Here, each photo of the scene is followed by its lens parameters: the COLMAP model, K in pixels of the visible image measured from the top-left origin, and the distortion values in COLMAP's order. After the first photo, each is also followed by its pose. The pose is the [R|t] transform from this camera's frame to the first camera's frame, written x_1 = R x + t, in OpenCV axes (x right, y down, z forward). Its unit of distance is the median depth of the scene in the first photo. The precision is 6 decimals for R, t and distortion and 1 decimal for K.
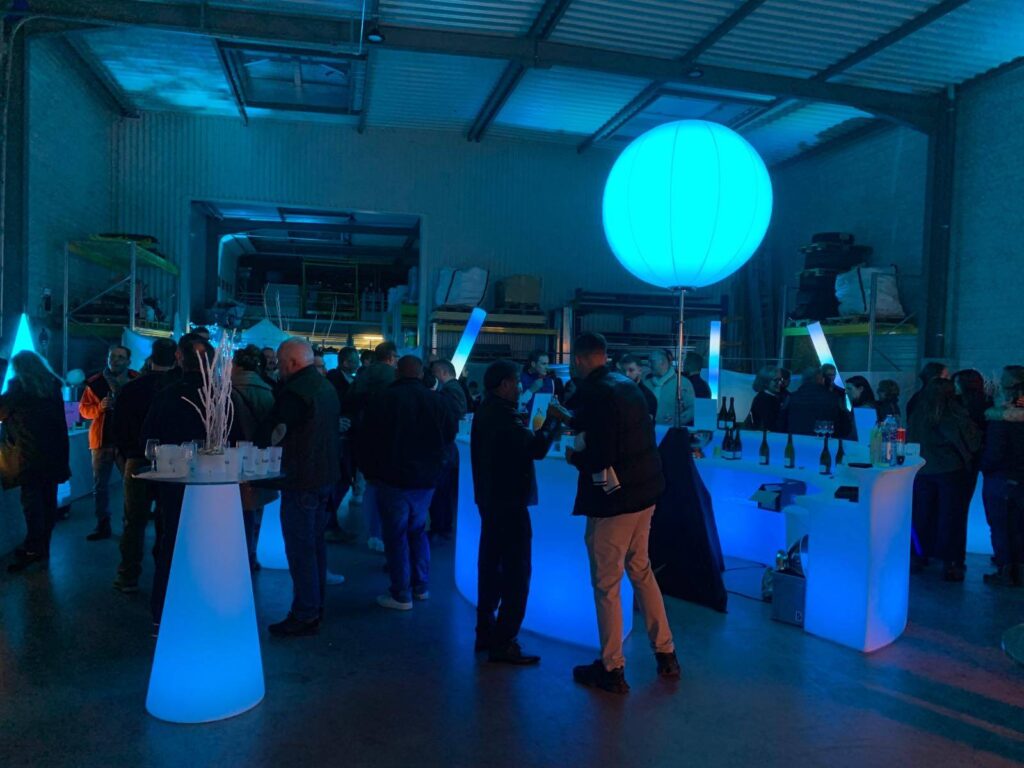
lens RADIAL K [[775.9, 0, 497.3], [0, 775.9, 378.7], [0, 0, 1]] dist [0.008292, 0.003223]
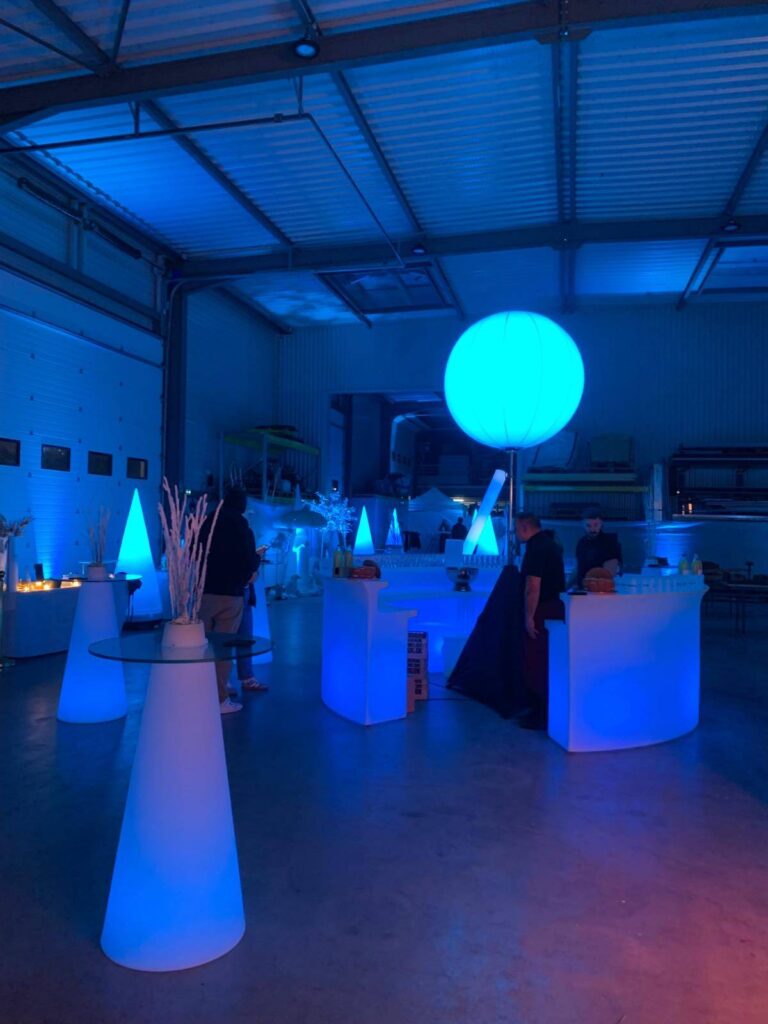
lens RADIAL K [[763.4, 0, 384.0], [0, 763.4, 512.0], [0, 0, 1]] dist [0.074086, -0.086749]
pose [[0.902200, -0.022616, -0.430724, 0.217431], [0.004668, 0.999078, -0.042682, 0.013040], [0.431292, 0.036497, 0.901474, -0.063831]]
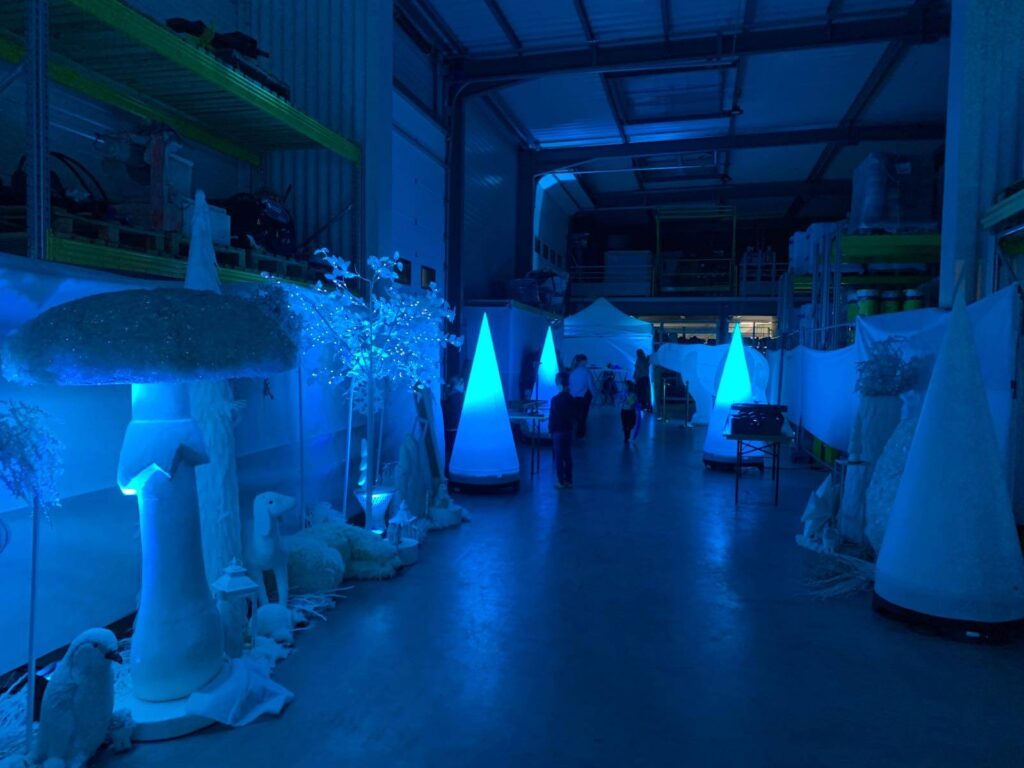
lens RADIAL K [[751.5, 0, 510.8], [0, 751.5, 443.3], [0, 0, 1]] dist [0.042446, -0.002646]
pose [[0.901842, 0.030022, -0.431022, -0.142035], [0.008113, 0.996231, 0.086365, -0.008970], [0.431990, -0.081385, 0.898199, 0.648314]]
